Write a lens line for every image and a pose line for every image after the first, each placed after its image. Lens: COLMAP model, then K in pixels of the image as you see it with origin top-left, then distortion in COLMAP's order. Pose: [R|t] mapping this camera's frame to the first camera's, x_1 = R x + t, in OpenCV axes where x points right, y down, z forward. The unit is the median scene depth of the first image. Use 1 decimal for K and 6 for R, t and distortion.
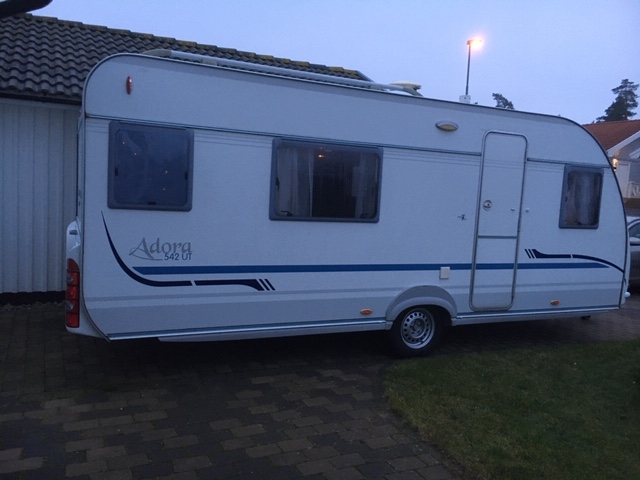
lens RADIAL K [[540.8, 0, 320.0], [0, 540.8, 240.0], [0, 0, 1]] dist [0.010736, 0.004522]
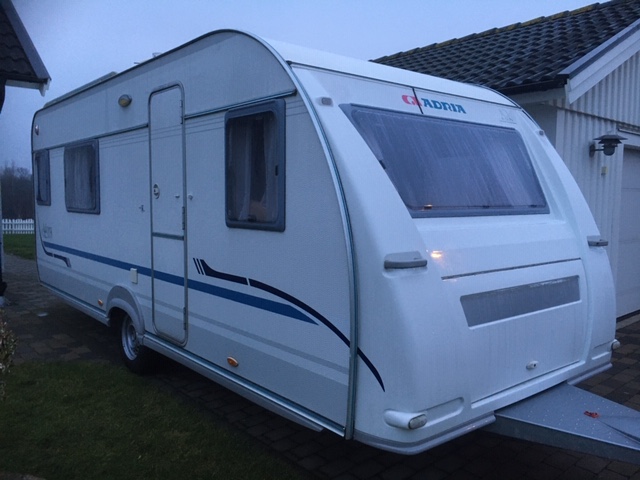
lens RADIAL K [[555.1, 0, 320.0], [0, 555.1, 240.0], [0, 0, 1]] dist [-0.002145, 0.000034]
pose [[0.275935, 0.025935, -0.960826, 1.057266], [-0.084331, 0.996434, 0.002678, -0.018606], [0.957470, 0.080288, 0.277138, 0.972018]]
